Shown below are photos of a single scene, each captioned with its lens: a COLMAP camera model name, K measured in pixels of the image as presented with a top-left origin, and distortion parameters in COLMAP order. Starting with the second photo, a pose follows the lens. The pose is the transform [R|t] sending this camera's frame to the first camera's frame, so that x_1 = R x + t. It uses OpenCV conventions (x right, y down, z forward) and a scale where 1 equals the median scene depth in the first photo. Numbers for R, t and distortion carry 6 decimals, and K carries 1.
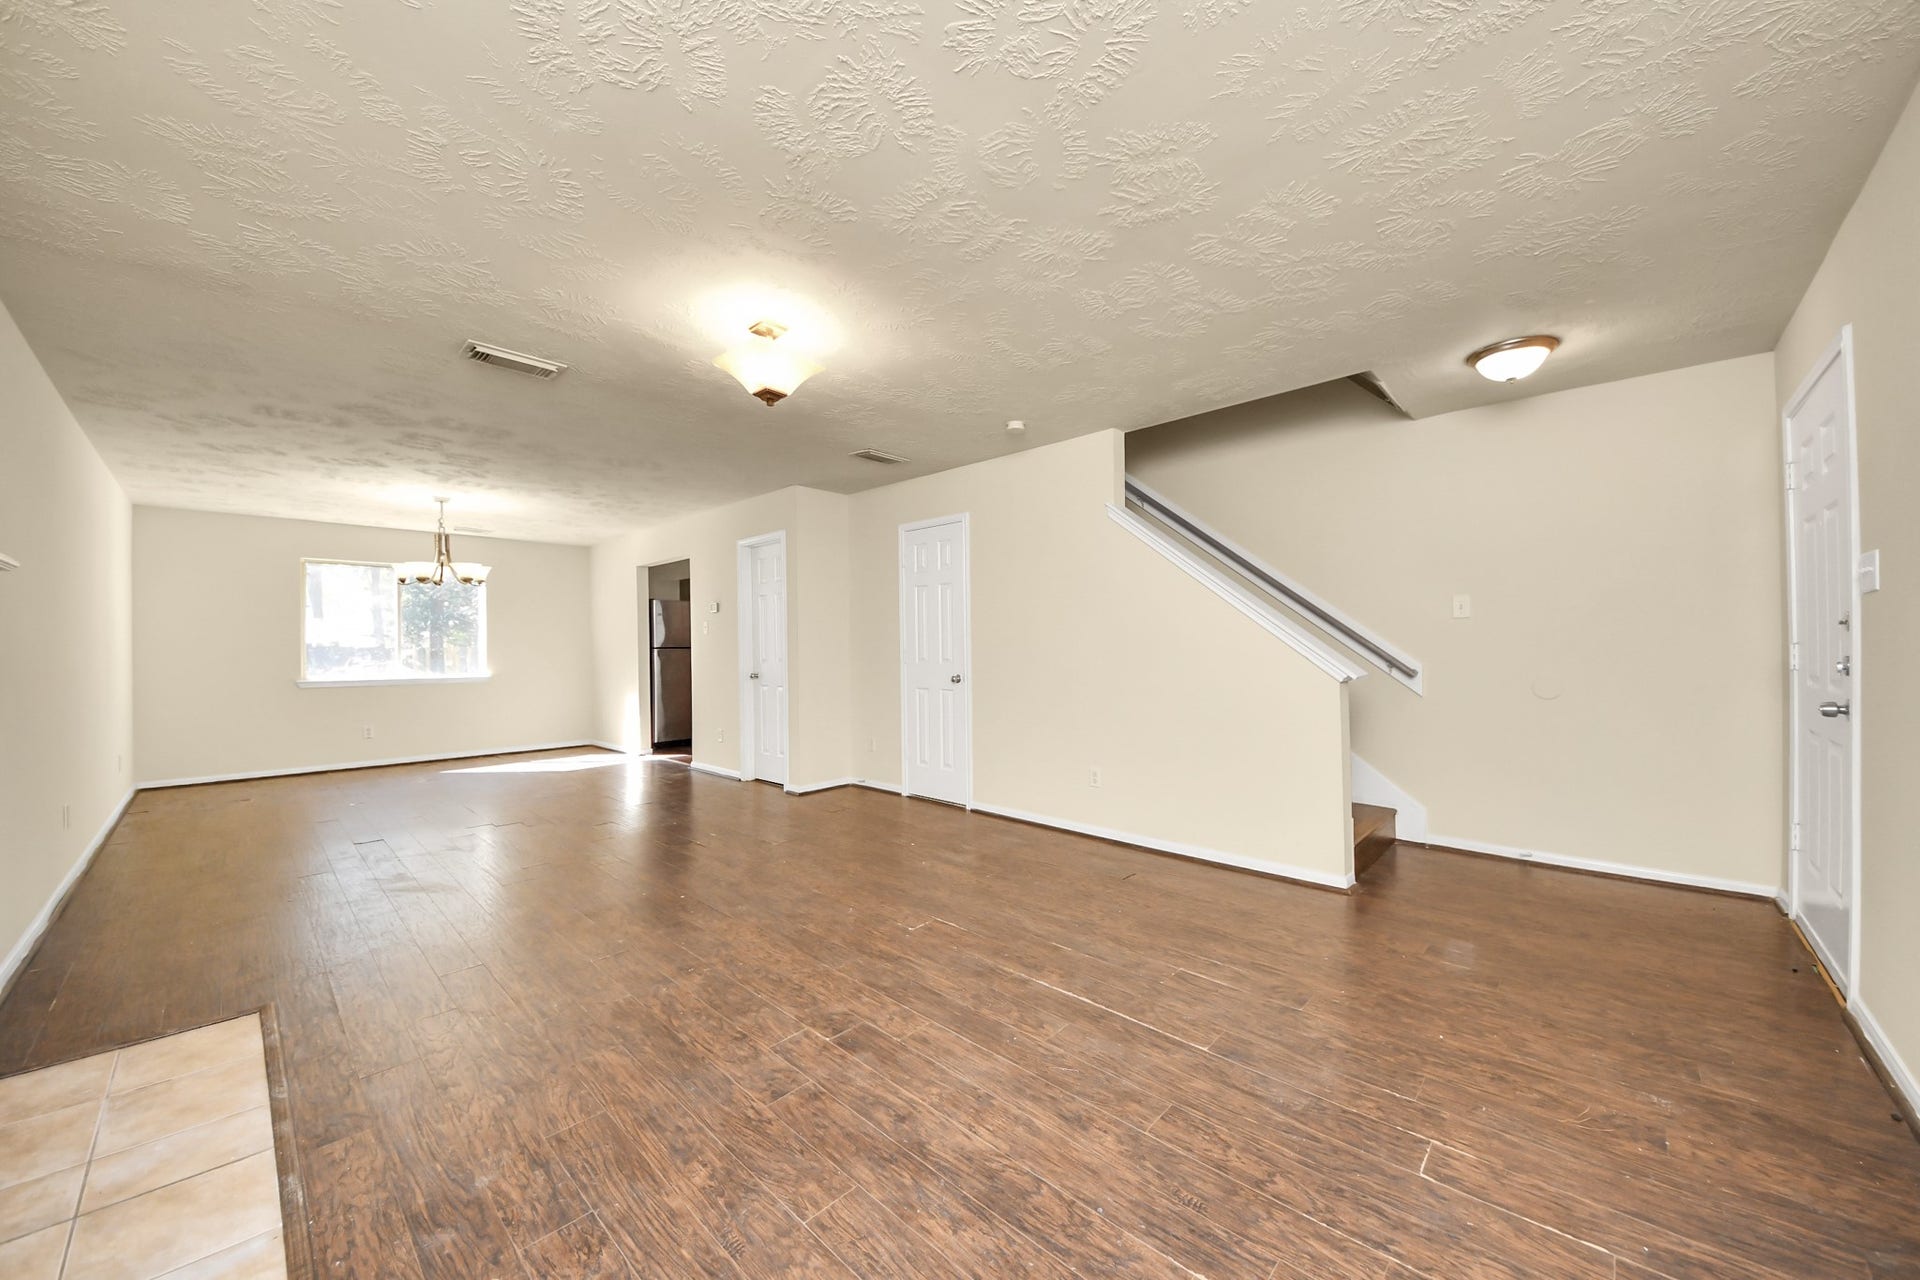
lens RADIAL K [[688.2, 0, 965.2], [0, 688.2, 634.2], [0, 0, 1]] dist [0.000071, -0.000097]
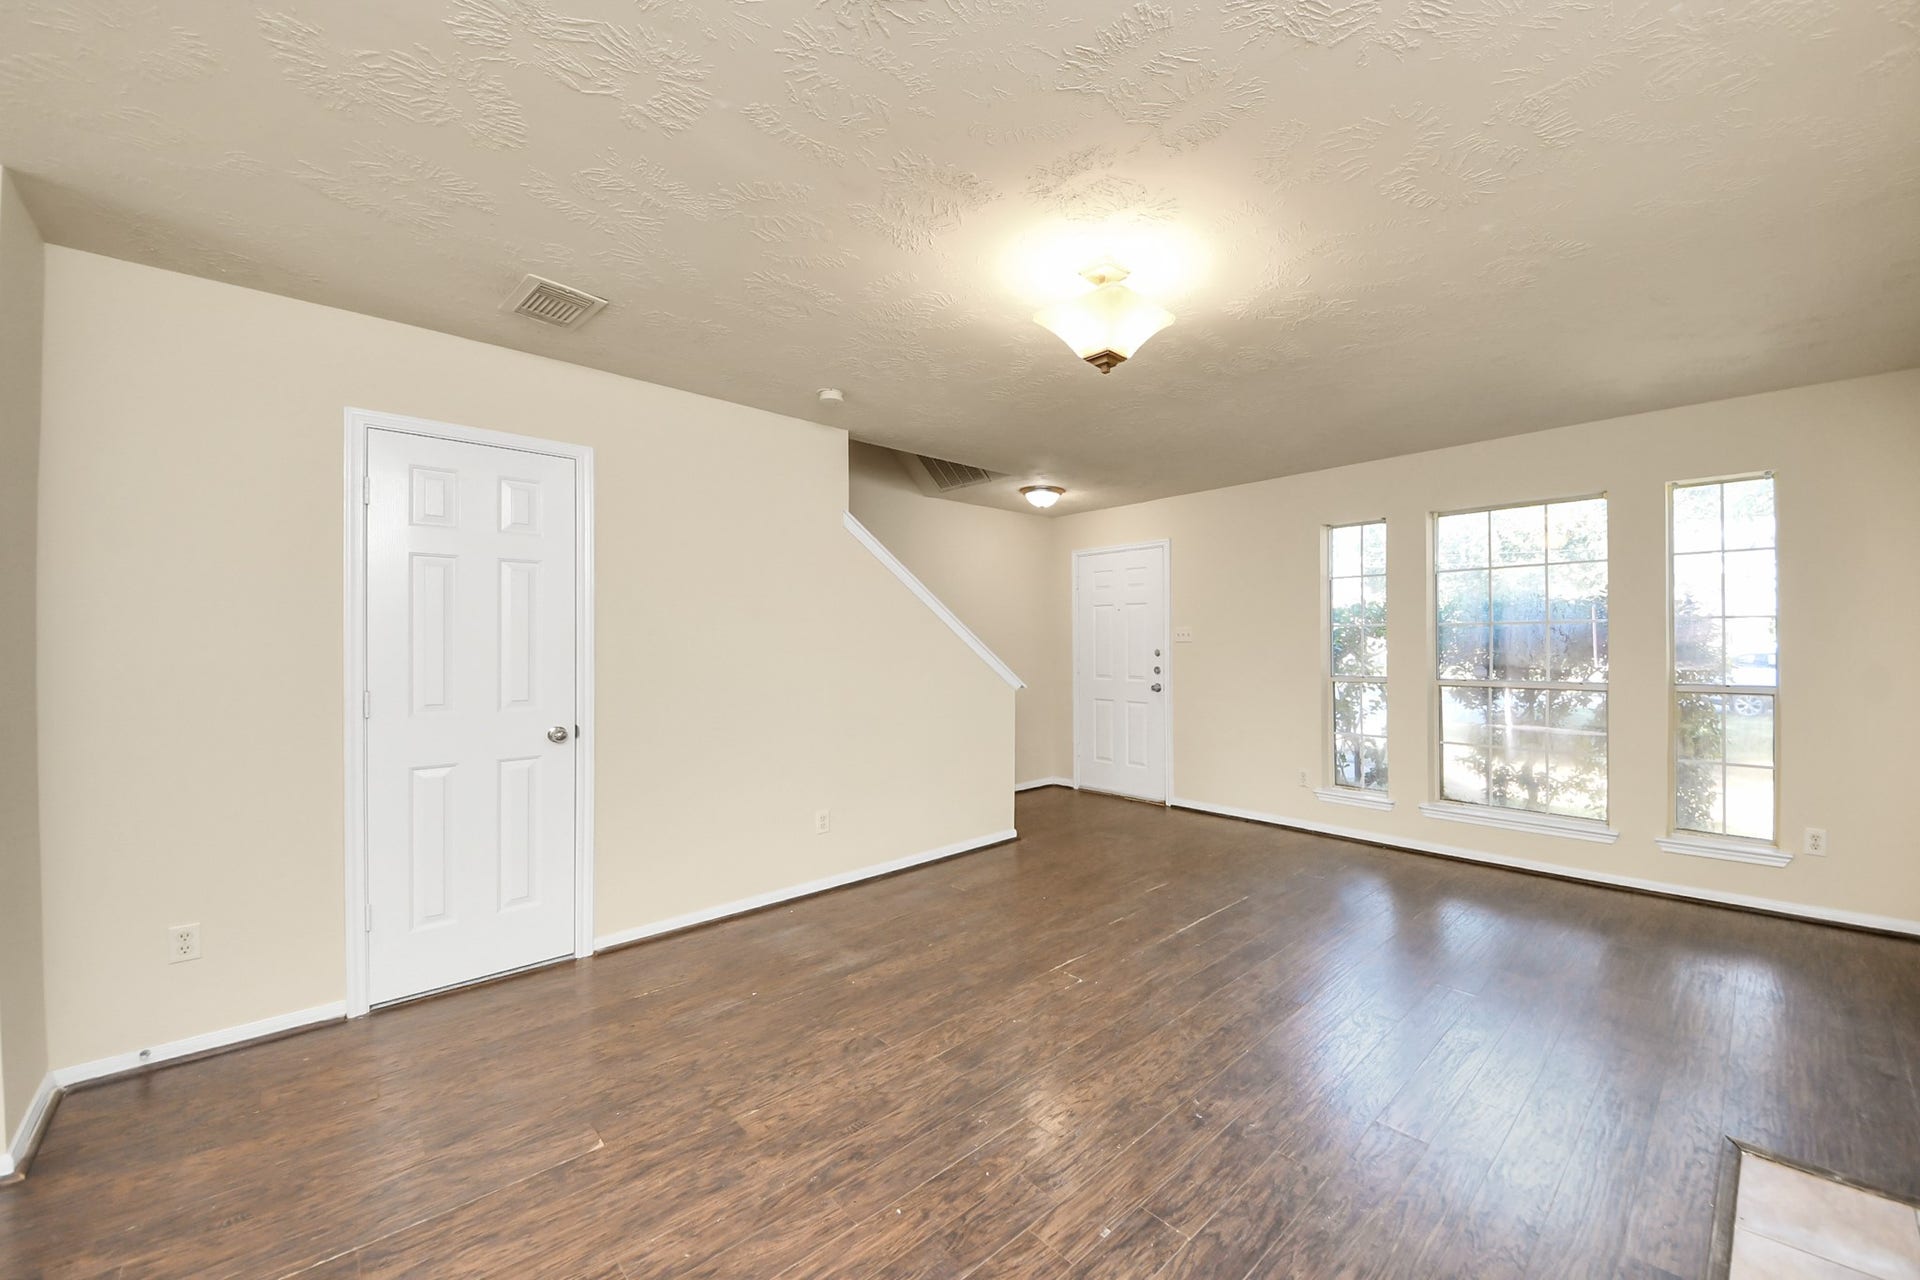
lens RADIAL K [[769.3, 0, 965.5], [0, 769.3, 636.4], [0, 0, 1]] dist [0.002107, -0.000032]
pose [[0.066630, -0.002126, 0.997775, -1.217254], [0.000052, 0.999998, 0.002127, -0.063021], [-0.997778, -0.000090, 0.066630, 1.131386]]
